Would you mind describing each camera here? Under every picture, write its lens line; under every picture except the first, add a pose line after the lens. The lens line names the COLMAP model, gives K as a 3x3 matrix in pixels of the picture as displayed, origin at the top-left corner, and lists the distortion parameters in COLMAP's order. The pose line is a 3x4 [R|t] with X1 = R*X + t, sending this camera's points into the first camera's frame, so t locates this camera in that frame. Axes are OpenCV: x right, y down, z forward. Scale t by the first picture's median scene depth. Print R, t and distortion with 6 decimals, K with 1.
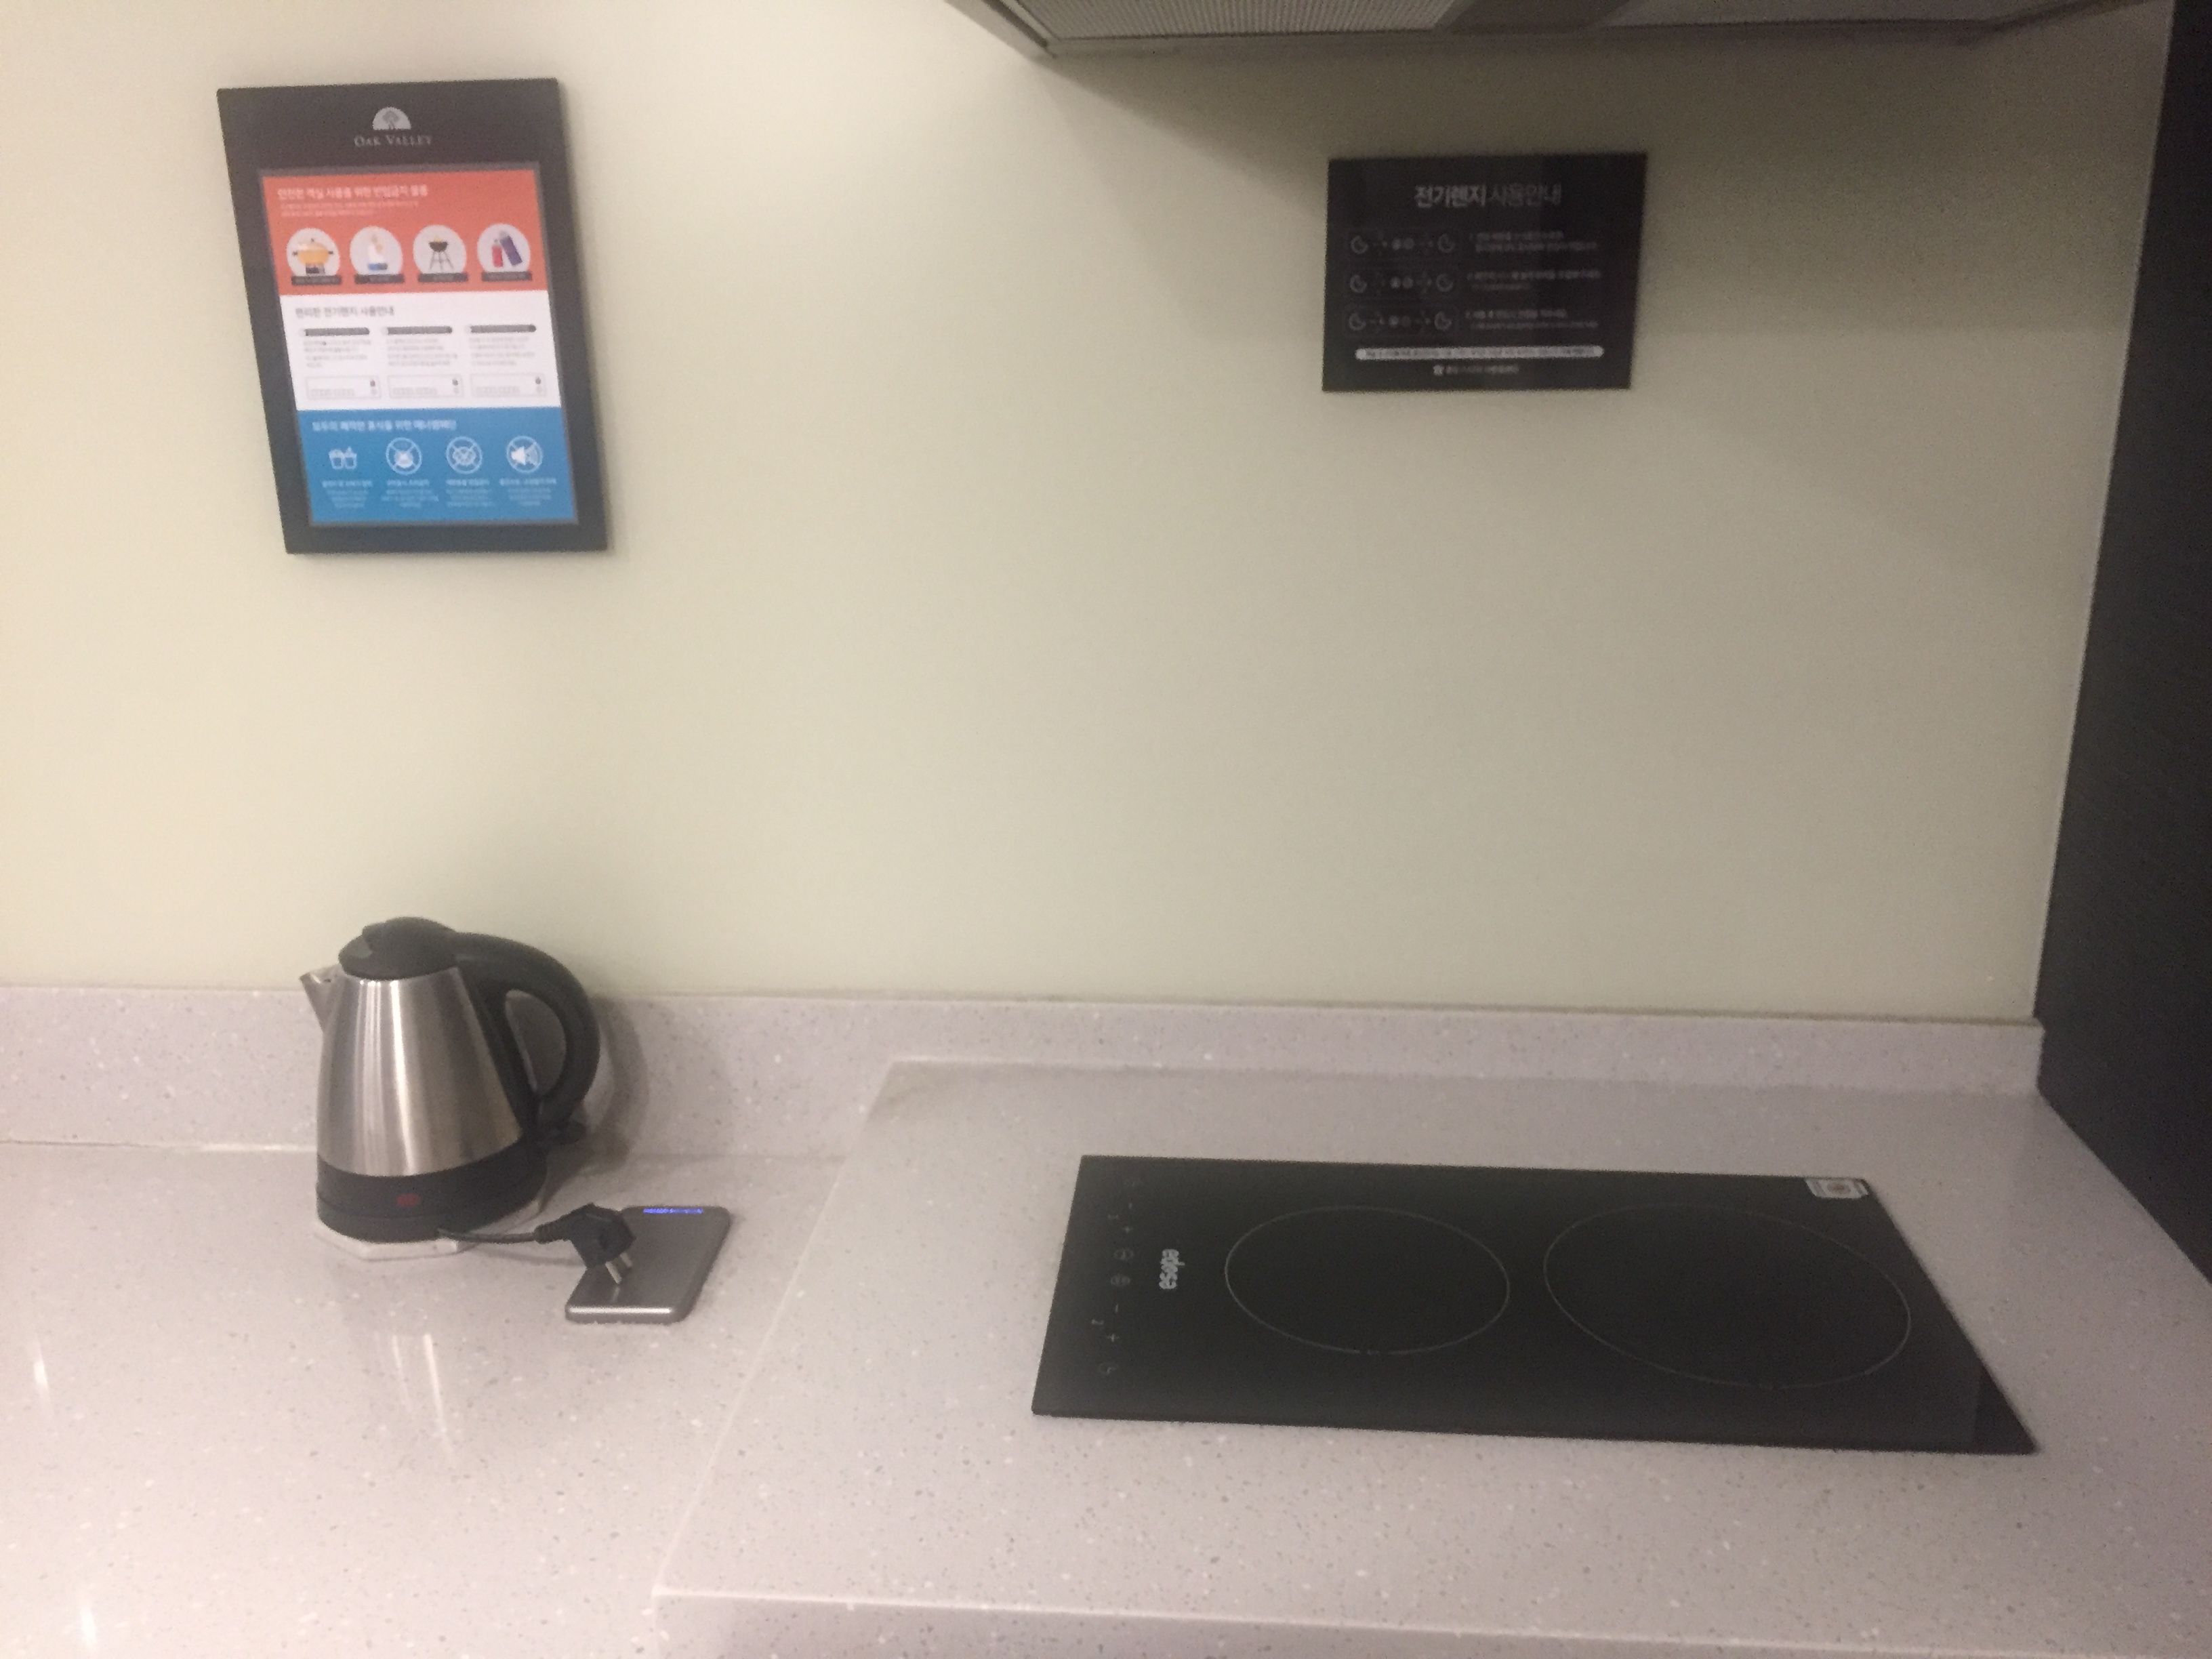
lens RADIAL K [[1923.6, 0, 1106.6], [0, 1923.6, 811.4], [0, 0, 1]] dist [0.016827, -0.008334]
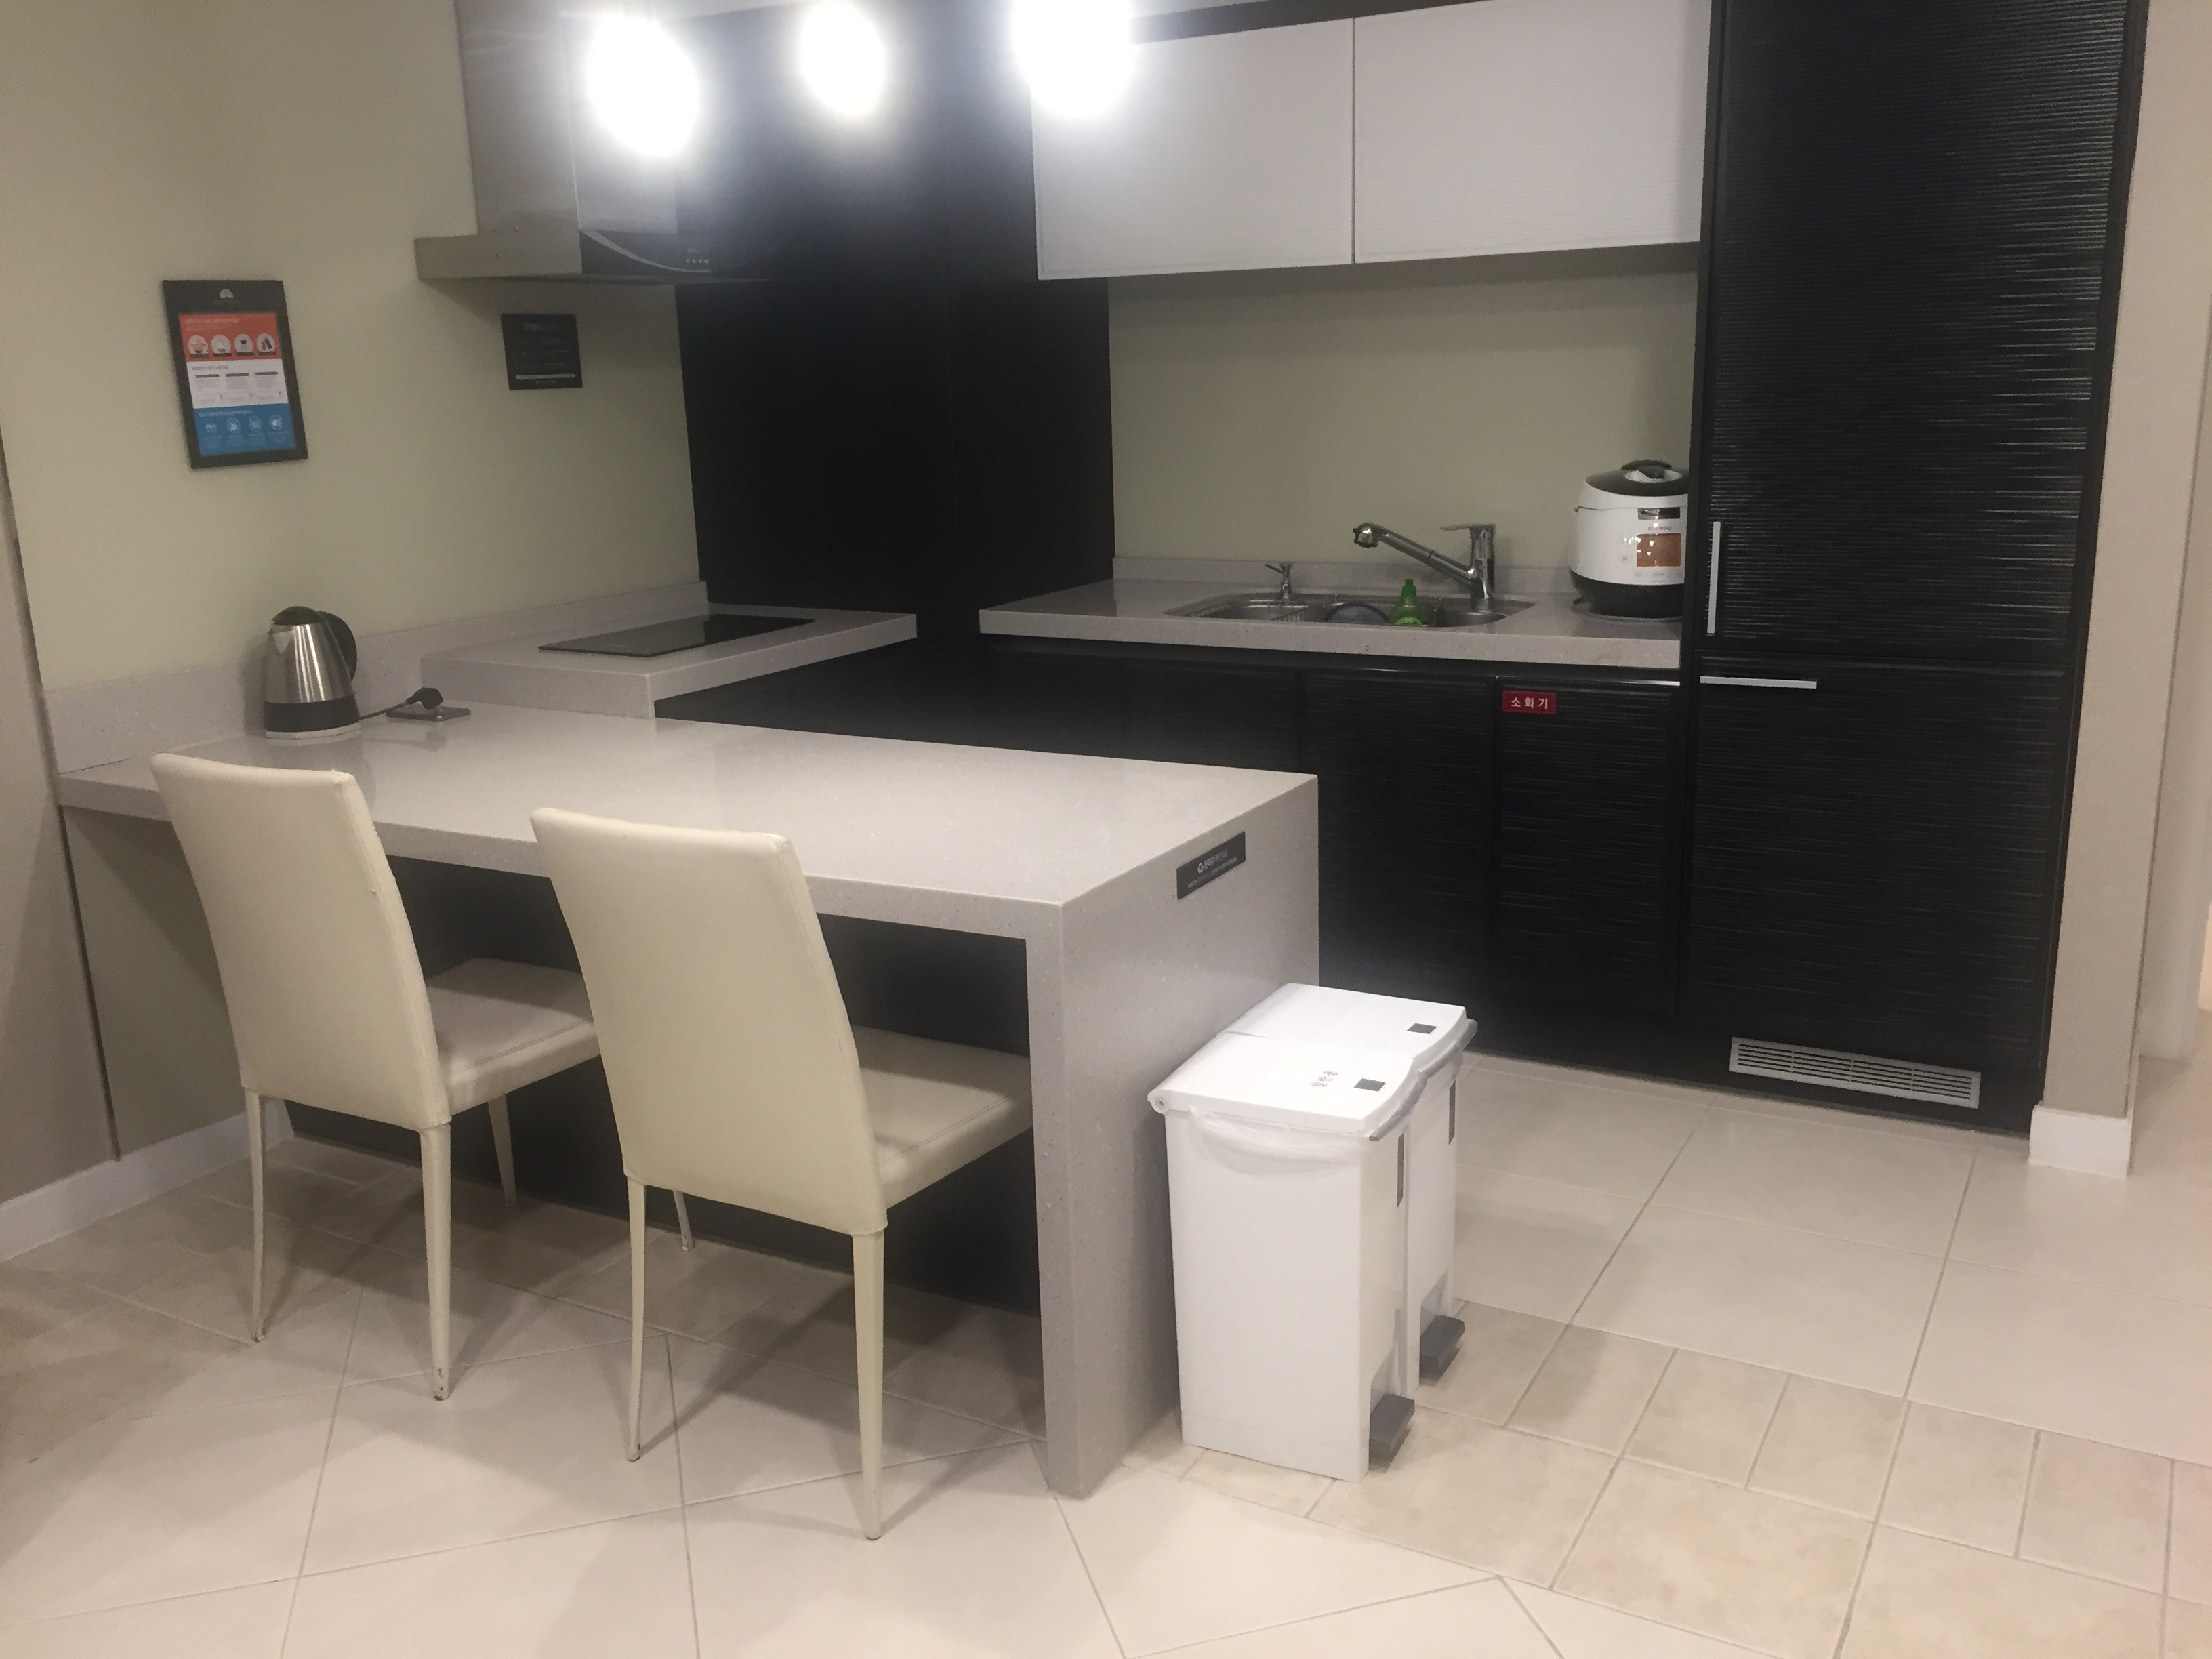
lens RADIAL K [[1923.6, 0, 1102.7], [0, 1923.6, 832.0], [0, 0, 1]] dist [0.016827, -0.008334]
pose [[0.448376, -0.220167, 0.866305, -2.185210], [0.258492, 0.959717, 0.110119, 0.343995], [-0.855652, 0.174558, 0.487226, -1.112897]]
